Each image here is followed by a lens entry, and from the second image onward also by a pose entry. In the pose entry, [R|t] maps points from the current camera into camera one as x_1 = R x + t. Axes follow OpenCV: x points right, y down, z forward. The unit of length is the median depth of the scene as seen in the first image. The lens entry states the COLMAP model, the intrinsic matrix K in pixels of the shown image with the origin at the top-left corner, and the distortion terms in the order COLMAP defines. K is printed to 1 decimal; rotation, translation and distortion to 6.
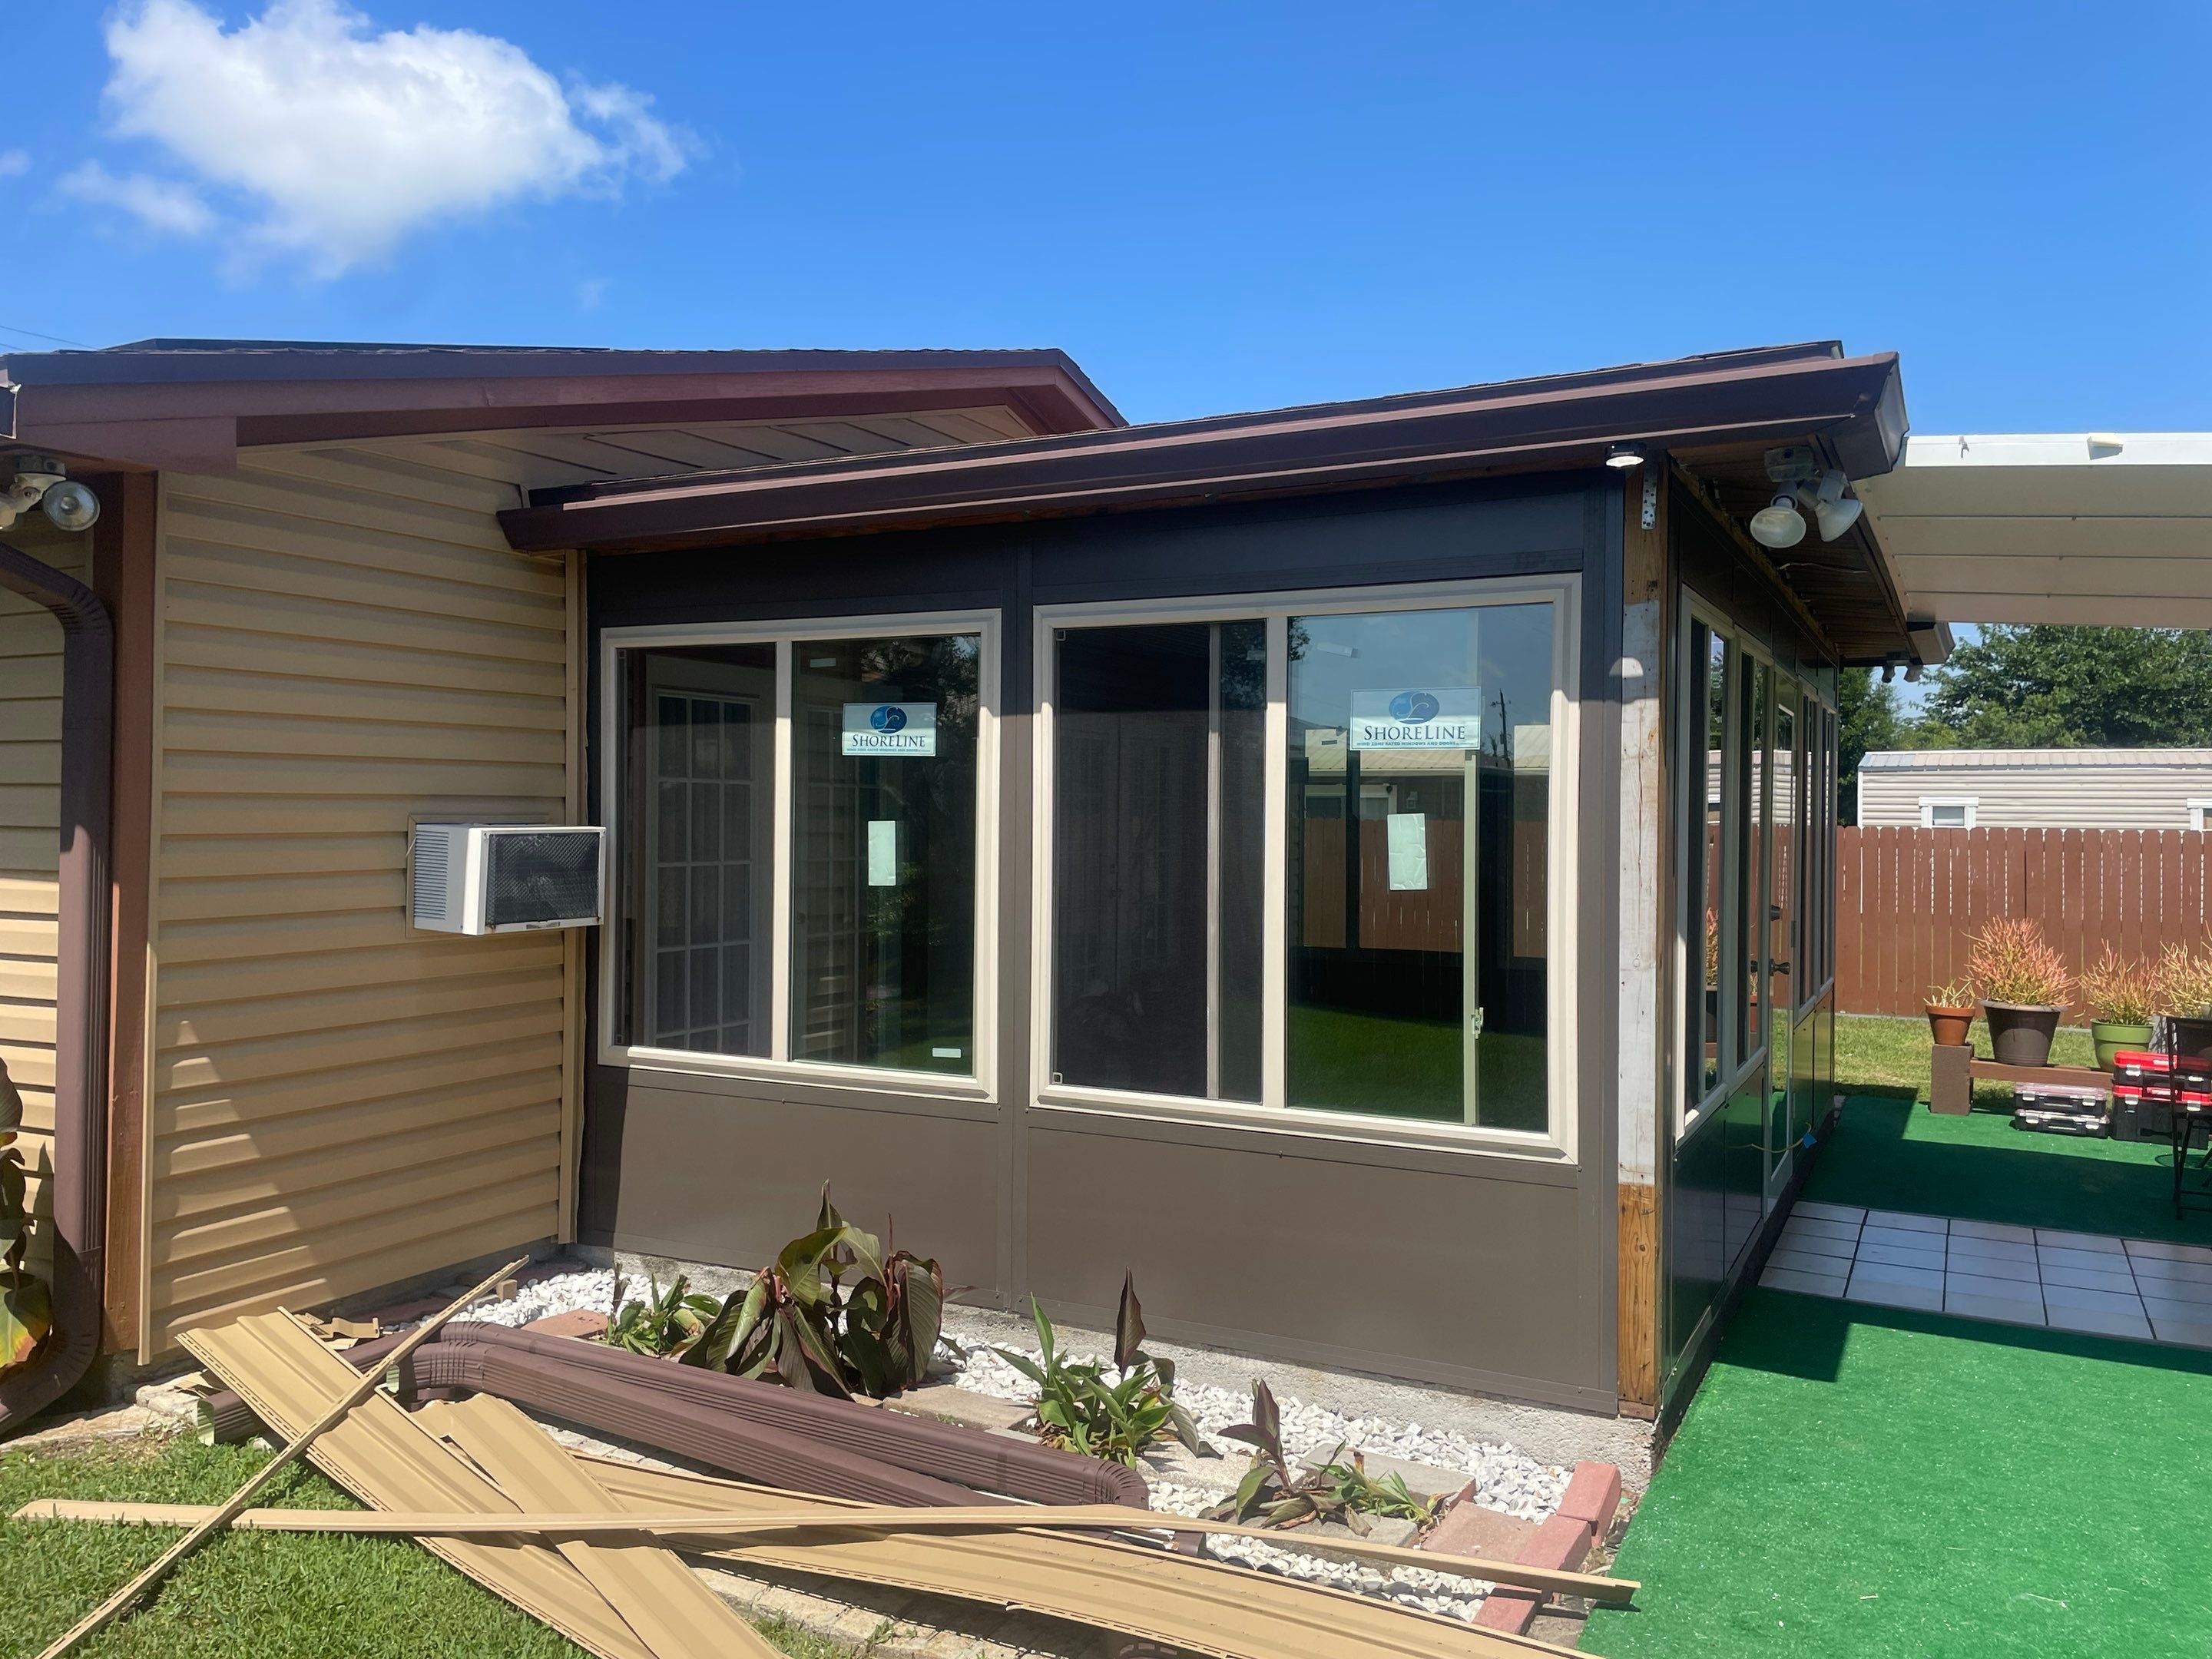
lens RADIAL K [[1675.8, 0, 1114.6], [0, 1675.8, 818.9], [0, 0, 1]] dist [0.078408, -0.090292]
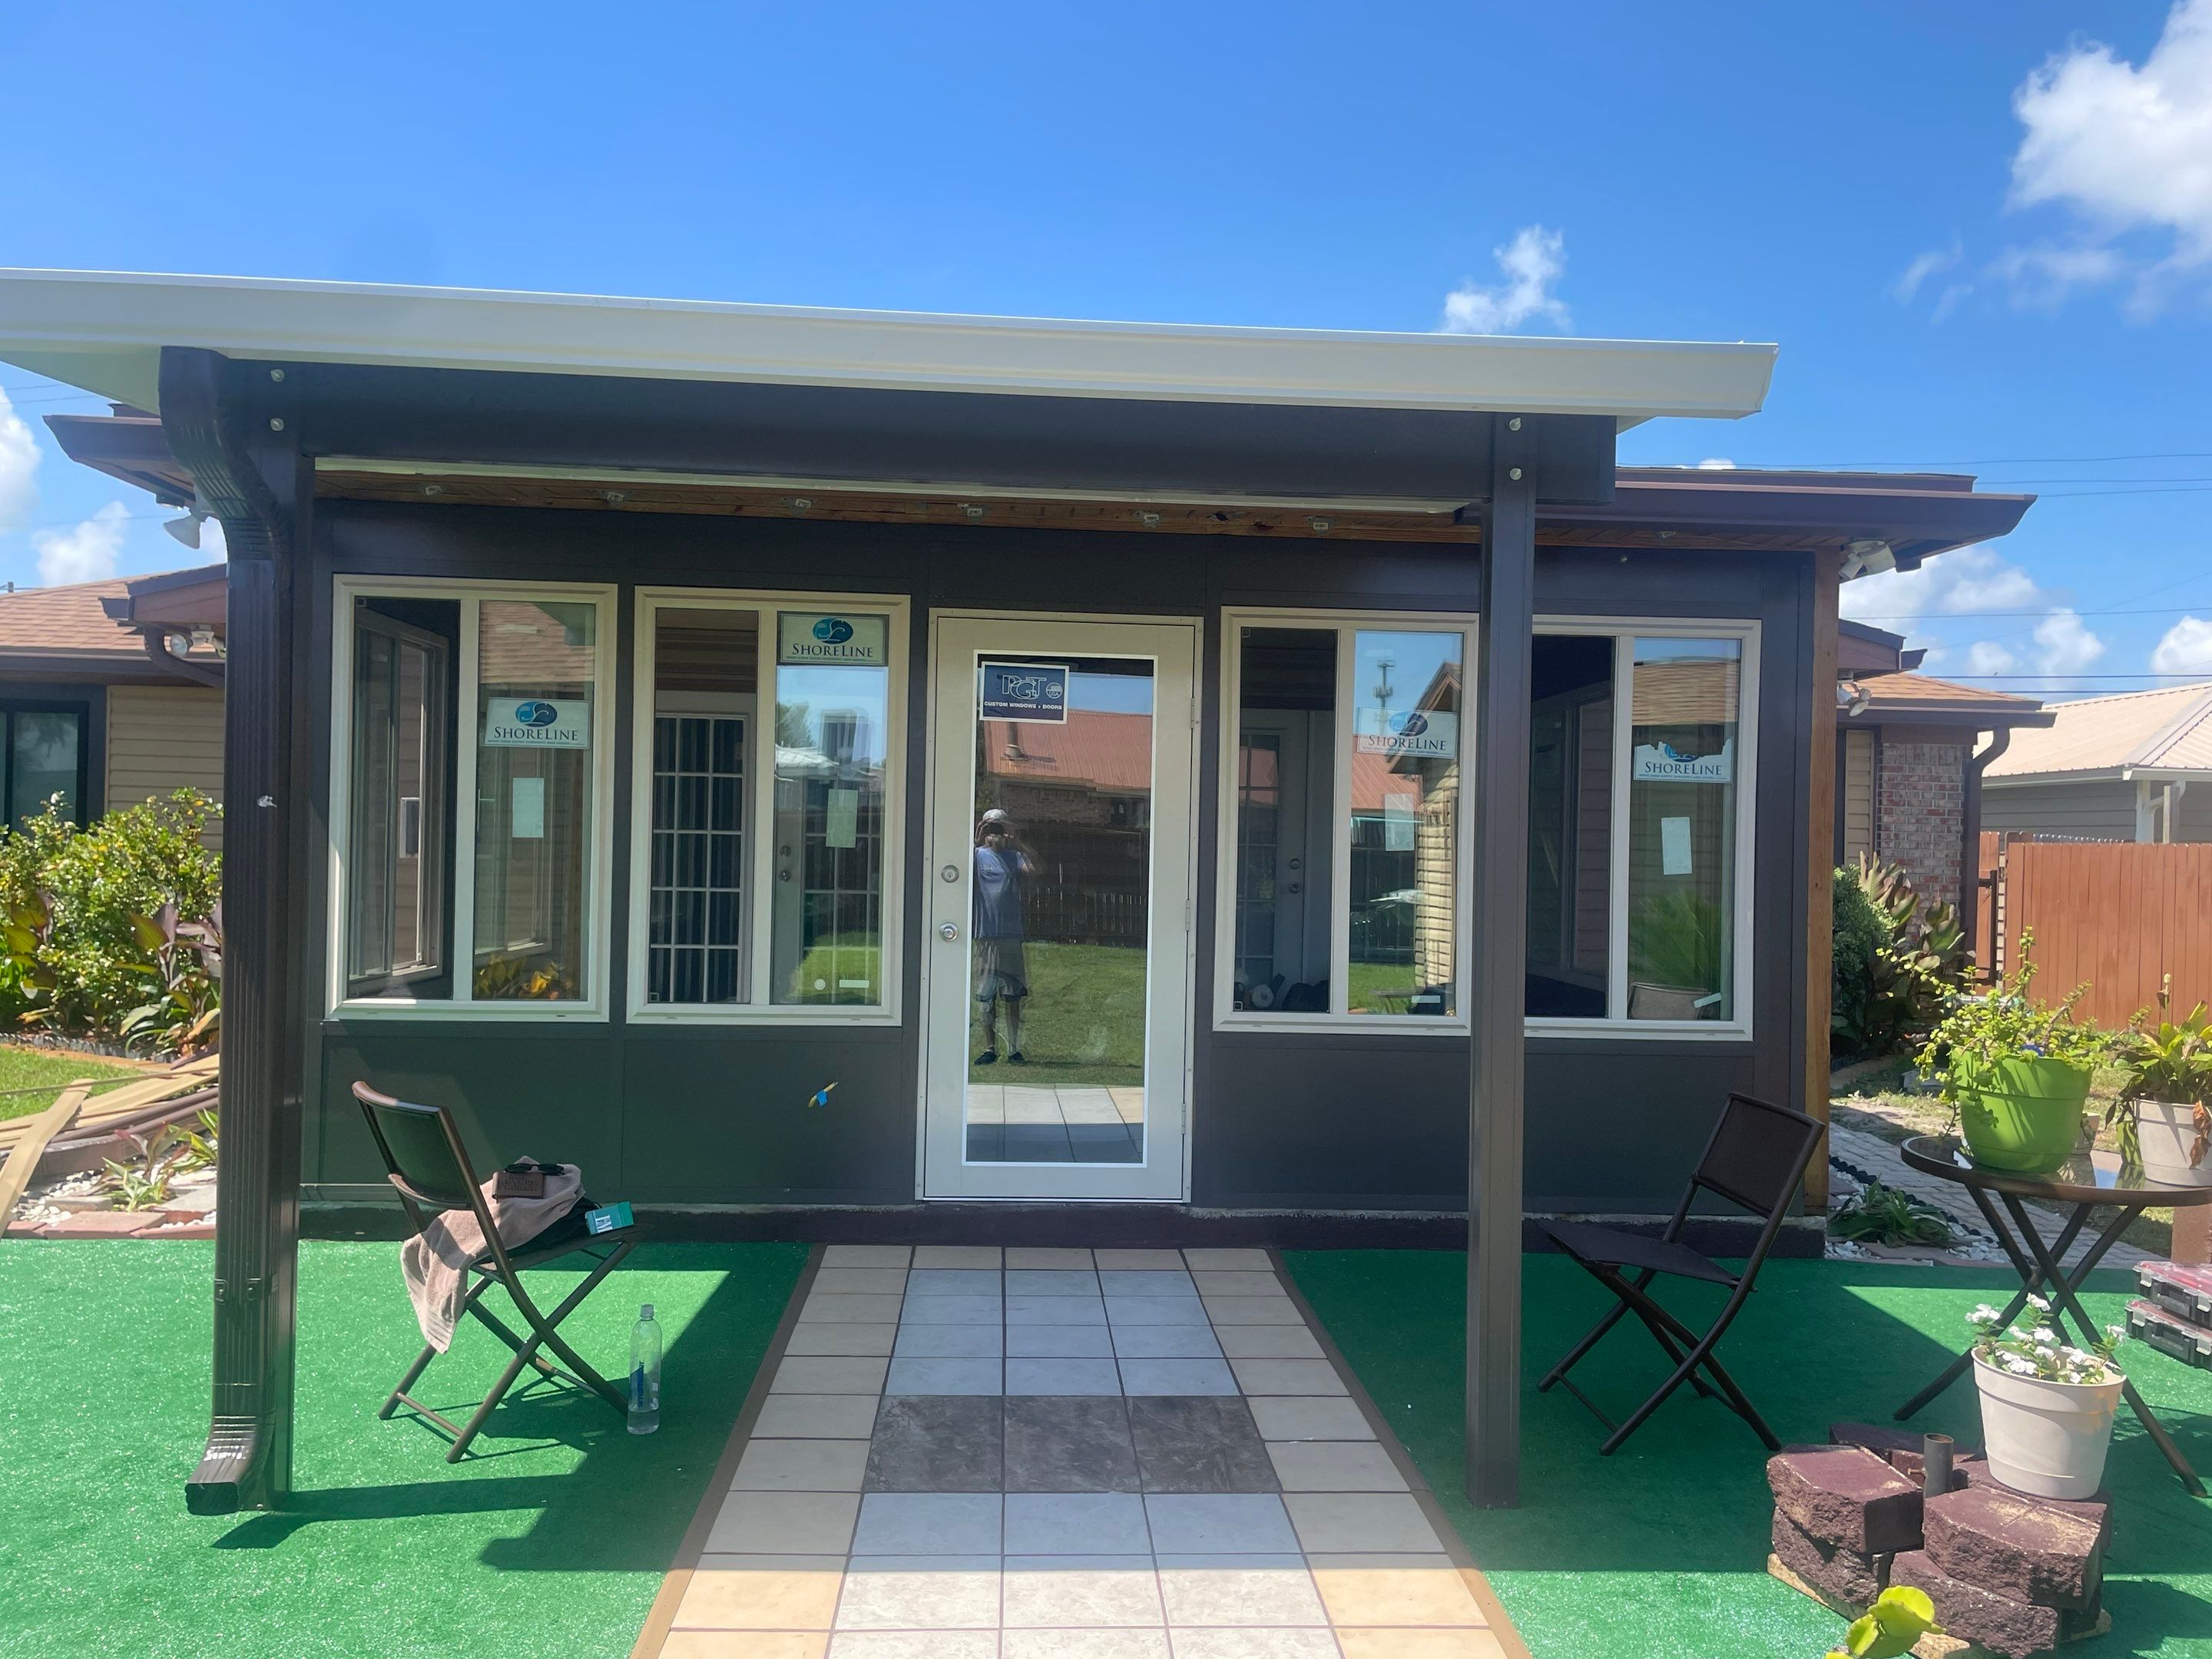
lens RADIAL K [[1675.8, 0, 1102.1], [0, 1675.8, 857.6], [0, 0, 1]] dist [0.078408, -0.090292]
pose [[0.515184, 0.010517, -0.857015, 1.410280], [-0.019620, 0.999807, 0.000474, 0.048689], [0.856855, 0.016571, 0.515291, 0.681154]]
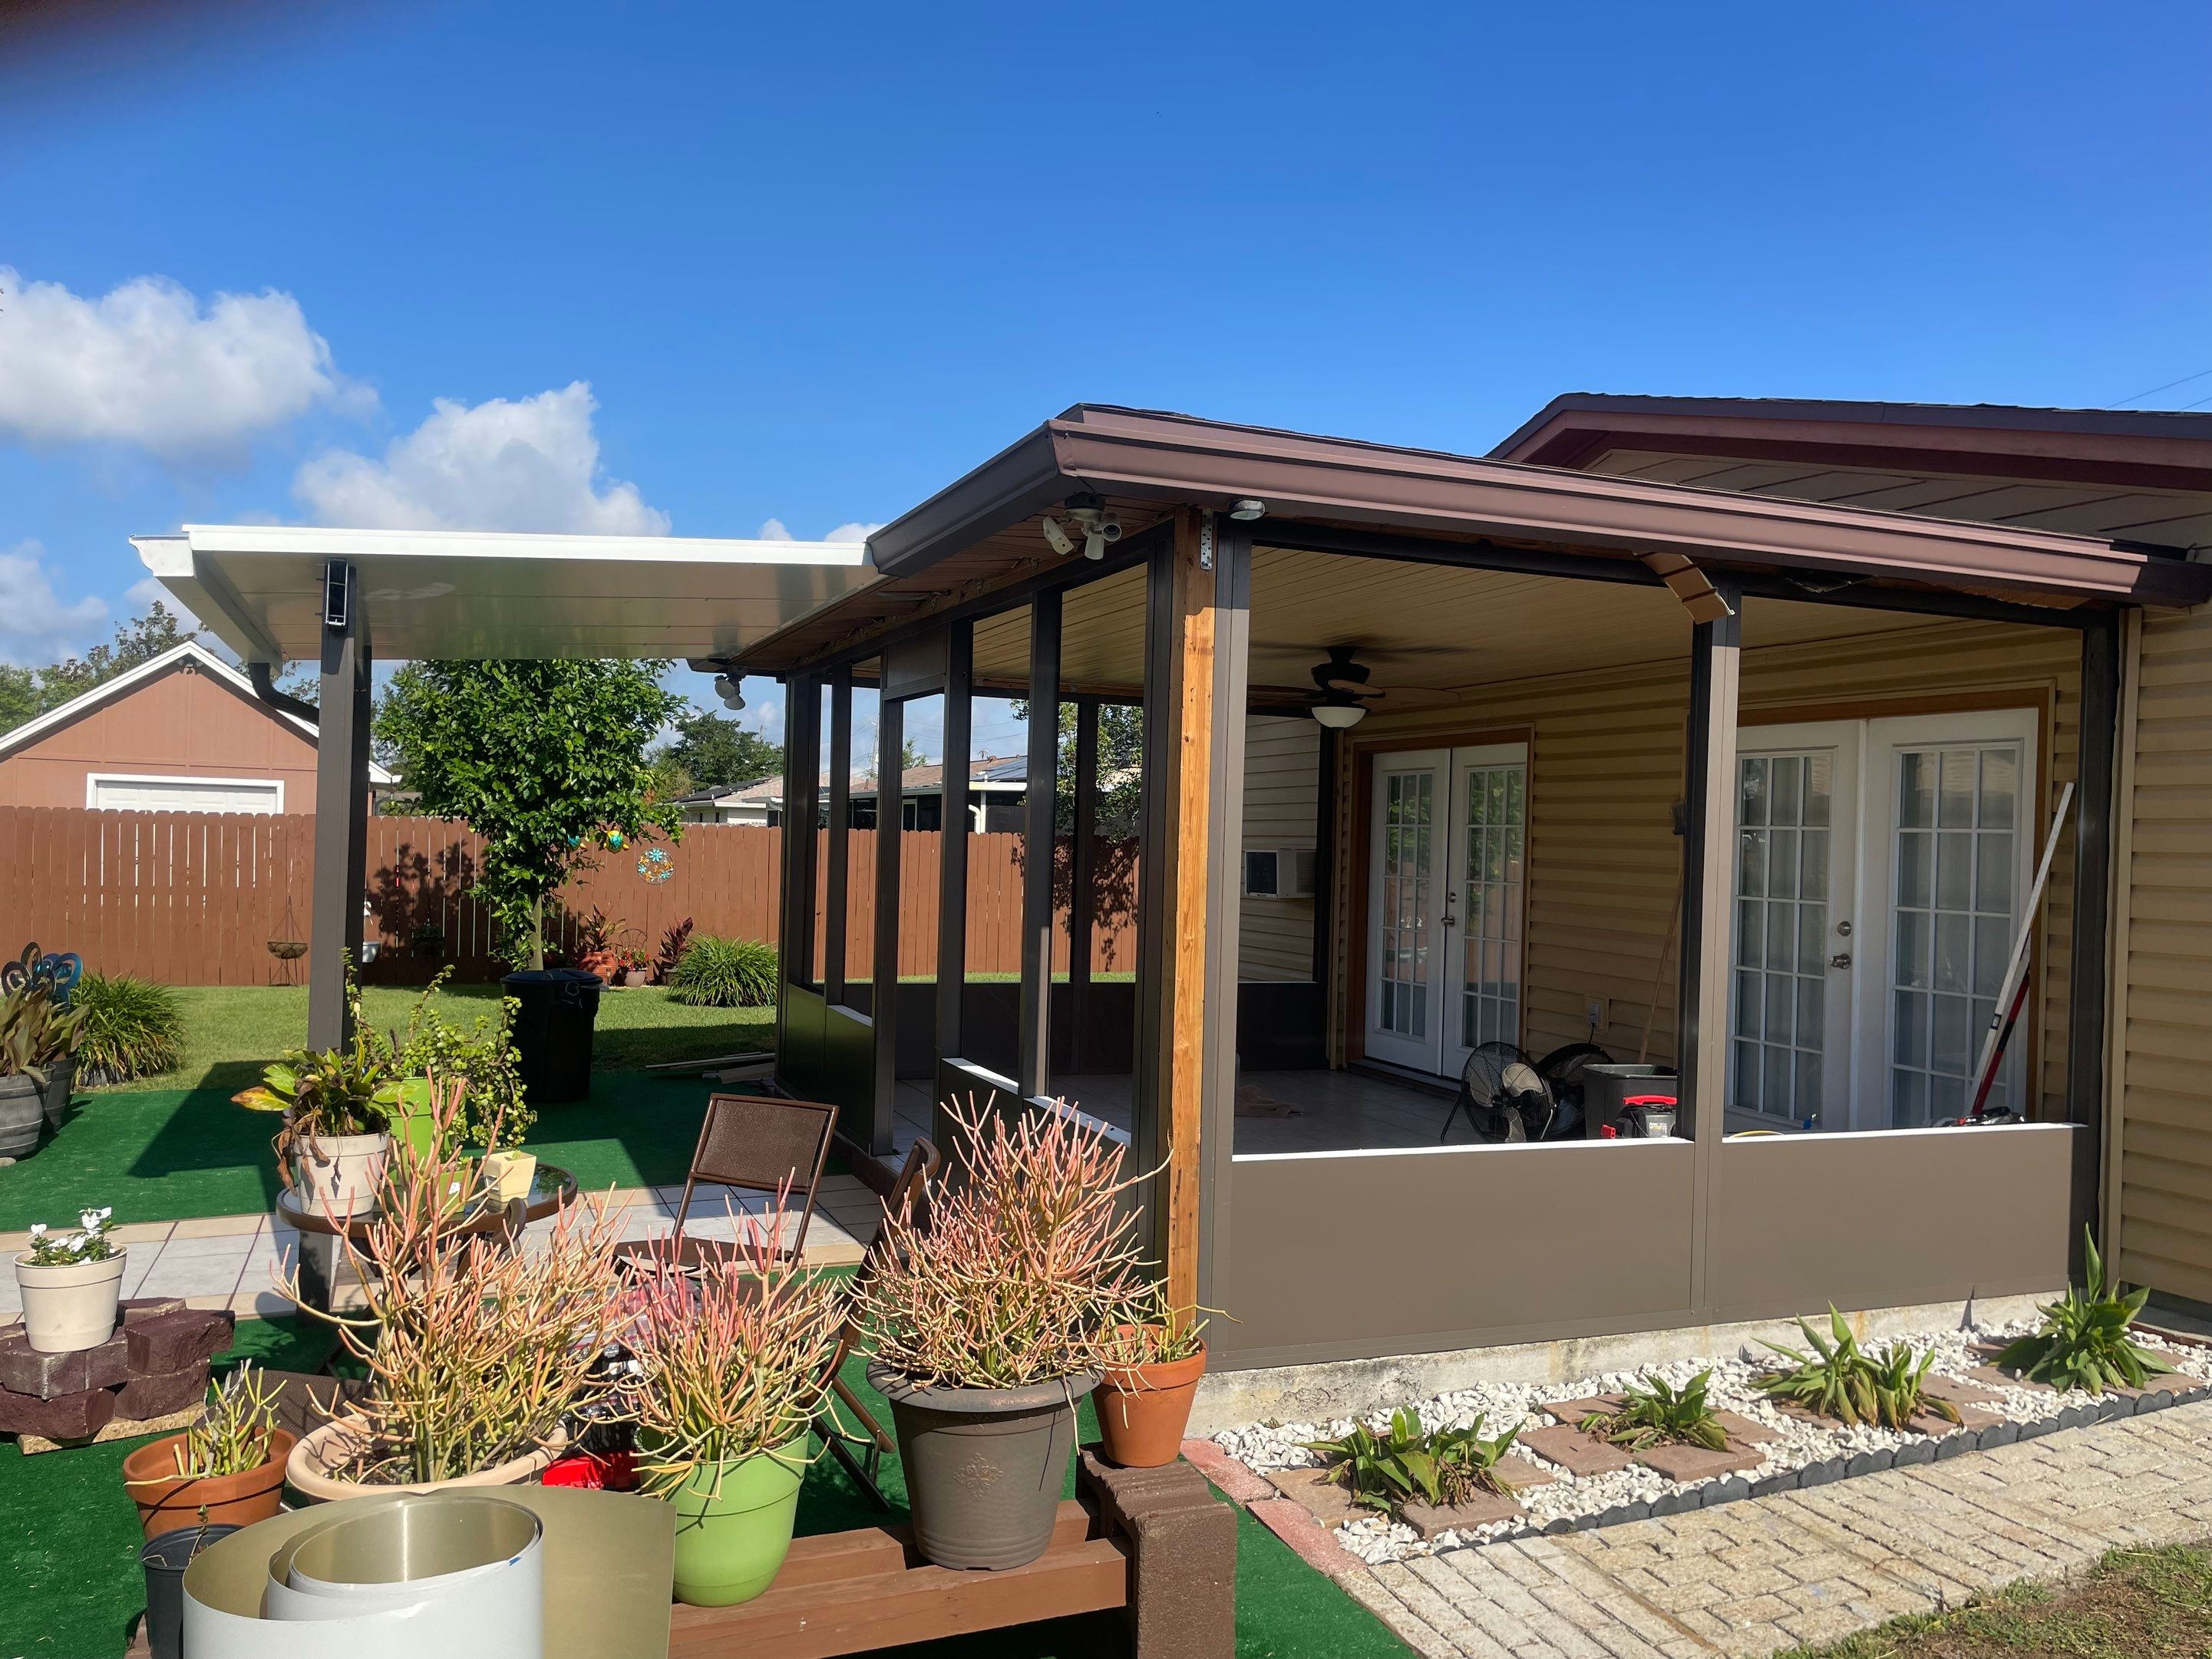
lens RADIAL K [[1675.6, 0, 1086.7], [0, 1675.6, 846.5], [0, 0, 1]] dist [0.078408, -0.090292]
pose [[-0.651093, -0.024684, -0.758596, 1.392091], [-0.035580, 0.999365, -0.001980, 0.012603], [0.758163, 0.025702, -0.651558, 2.183438]]
